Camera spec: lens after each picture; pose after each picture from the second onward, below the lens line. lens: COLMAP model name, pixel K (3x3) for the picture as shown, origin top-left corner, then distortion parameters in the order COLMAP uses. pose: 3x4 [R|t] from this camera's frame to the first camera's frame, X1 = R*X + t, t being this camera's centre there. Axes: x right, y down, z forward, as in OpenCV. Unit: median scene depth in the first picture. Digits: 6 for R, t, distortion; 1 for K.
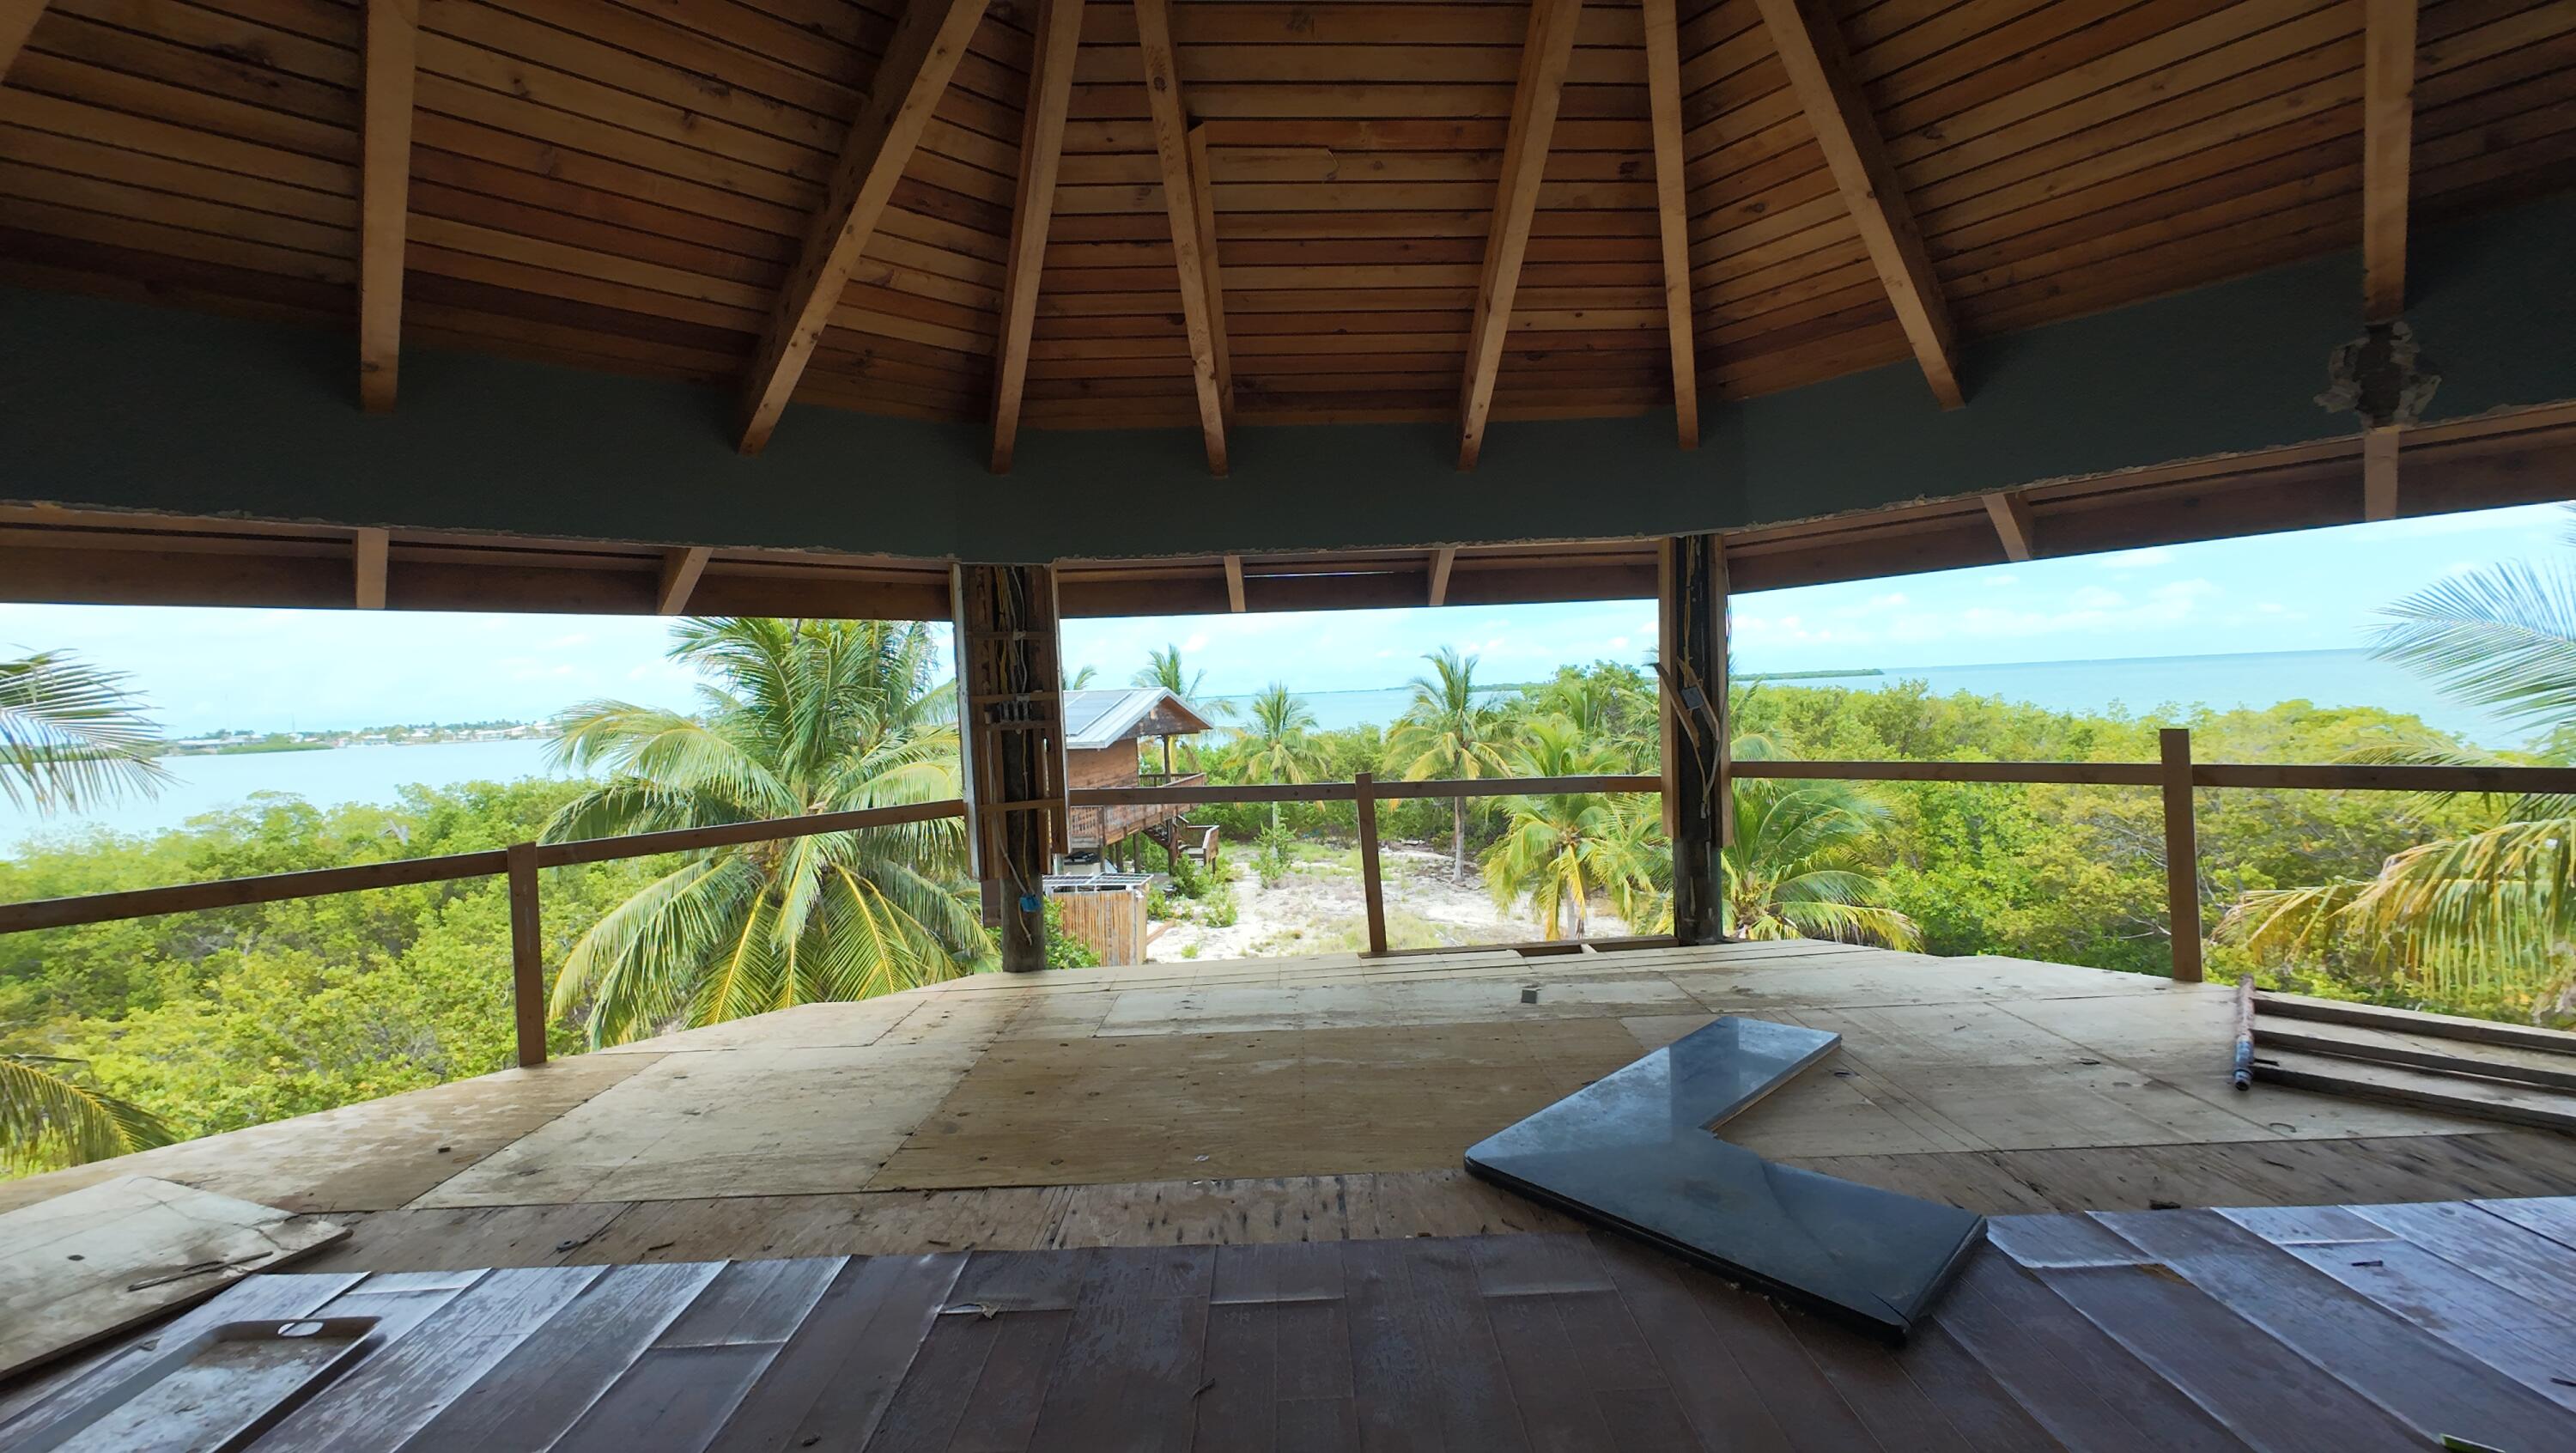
lens RADIAL K [[1045.1, 0, 1358.4], [0, 1045.1, 721.8], [0, 0, 1]] dist [0.001163, 0.000328]
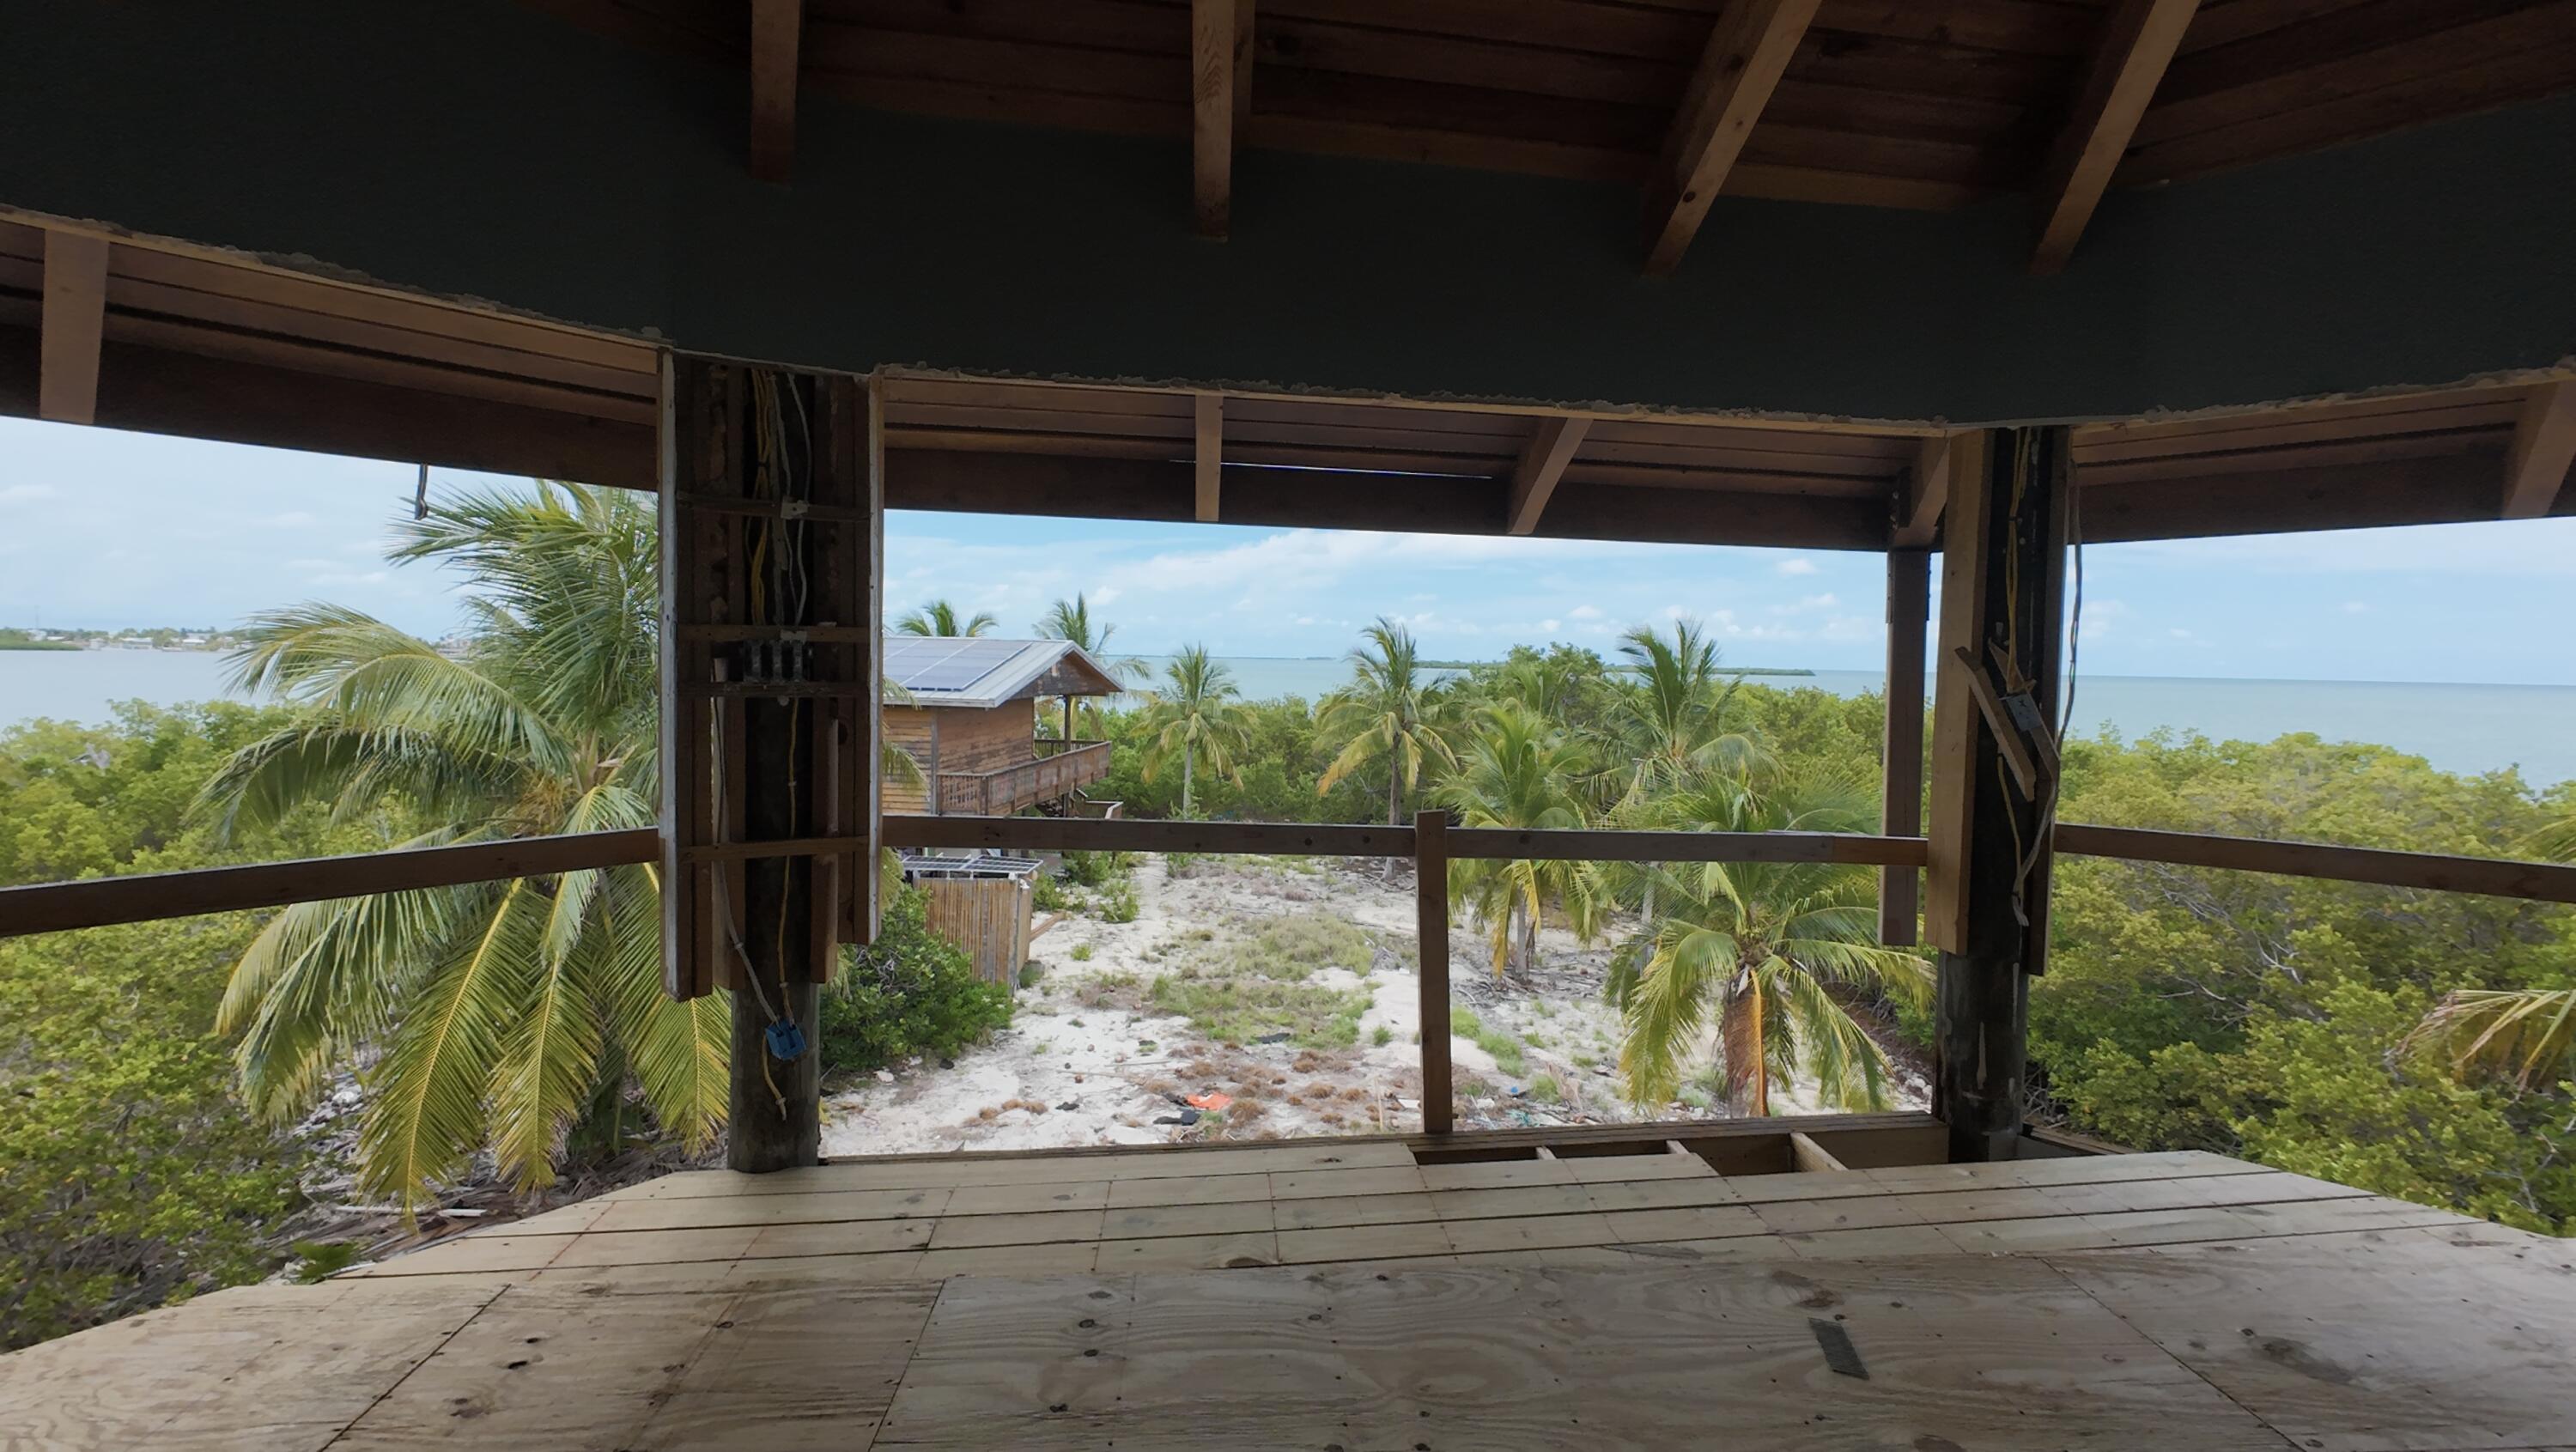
lens RADIAL K [[922.8, 0, 1289.1], [0, 922.8, 680.3], [0, 0, 1]] dist [0.001321, 0.000100]
pose [[0.996582, 0.061682, 0.054951, -0.045789], [-0.061321, 0.998084, -0.008220, -0.005191], [-0.055353, 0.004822, 0.998455, 0.232369]]
